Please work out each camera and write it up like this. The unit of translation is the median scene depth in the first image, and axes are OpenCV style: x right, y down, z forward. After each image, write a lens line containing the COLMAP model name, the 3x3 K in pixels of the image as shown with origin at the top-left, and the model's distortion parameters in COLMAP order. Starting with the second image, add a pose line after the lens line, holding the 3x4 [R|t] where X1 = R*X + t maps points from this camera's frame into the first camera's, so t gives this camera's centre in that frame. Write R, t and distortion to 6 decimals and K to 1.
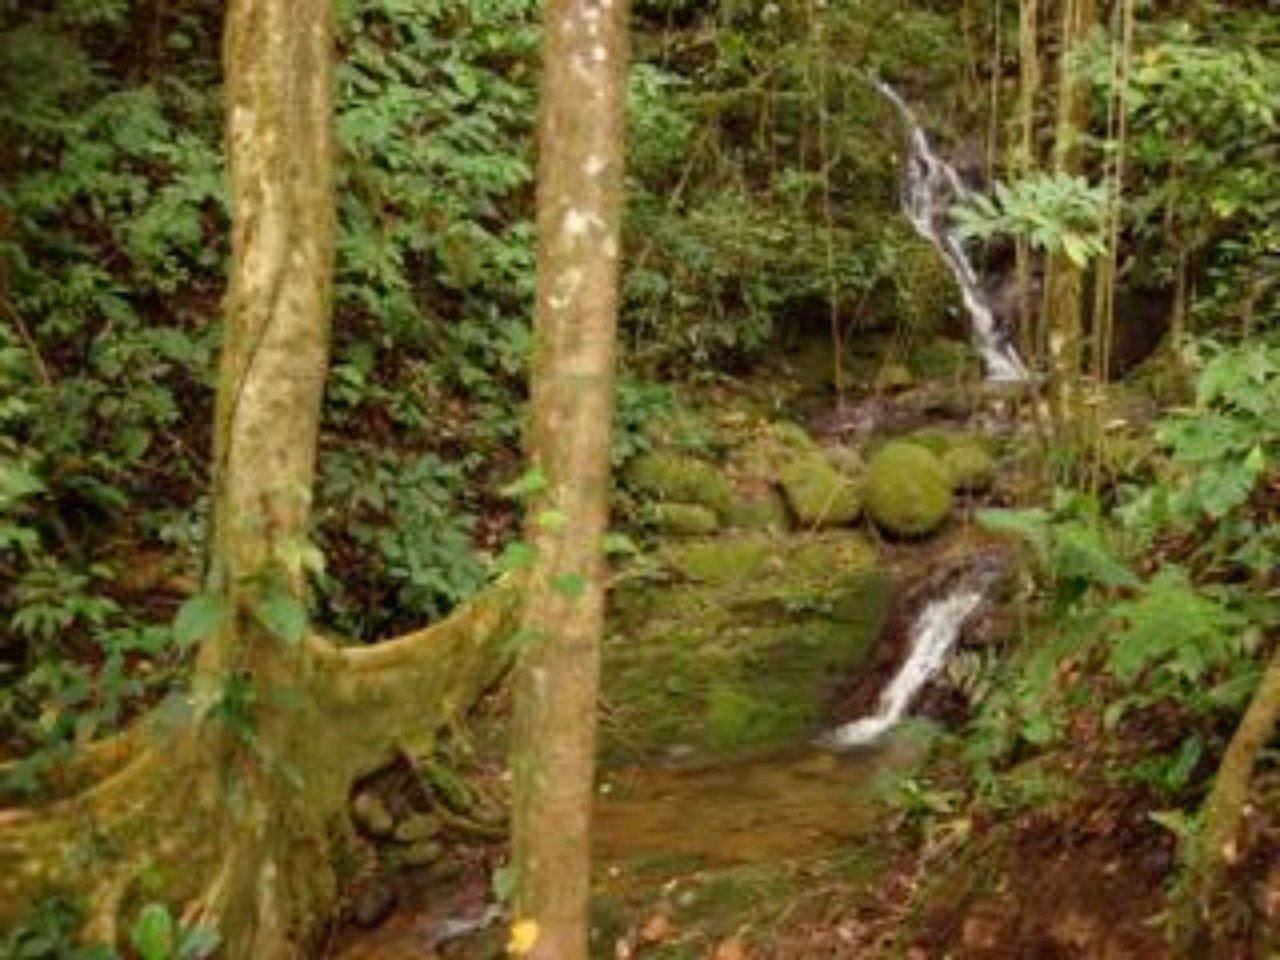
lens RADIAL K [[1426.6, 0, 640.0], [0, 1426.6, 480.0], [0, 0, 1]] dist [-0.099029, -0.025771]
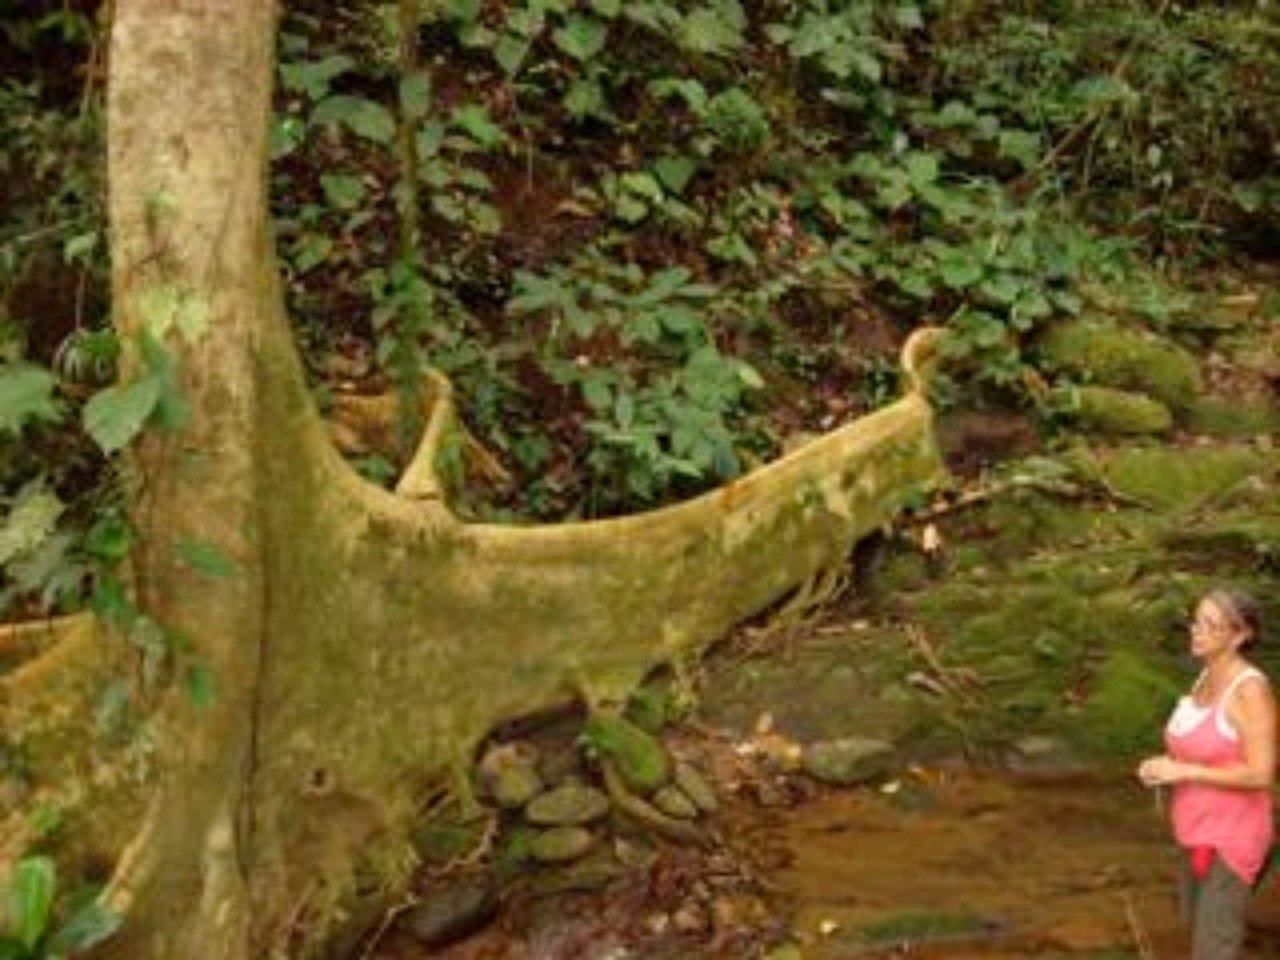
lens RADIAL K [[1426.6, 0, 640.0], [0, 1426.6, 480.0], [0, 0, 1]] dist [-0.099029, -0.025771]
pose [[0.916567, 0.064676, -0.394617, 0.107667], [-0.055591, 0.997860, 0.034423, 0.059167], [0.395999, -0.009614, 0.918201, 0.346942]]
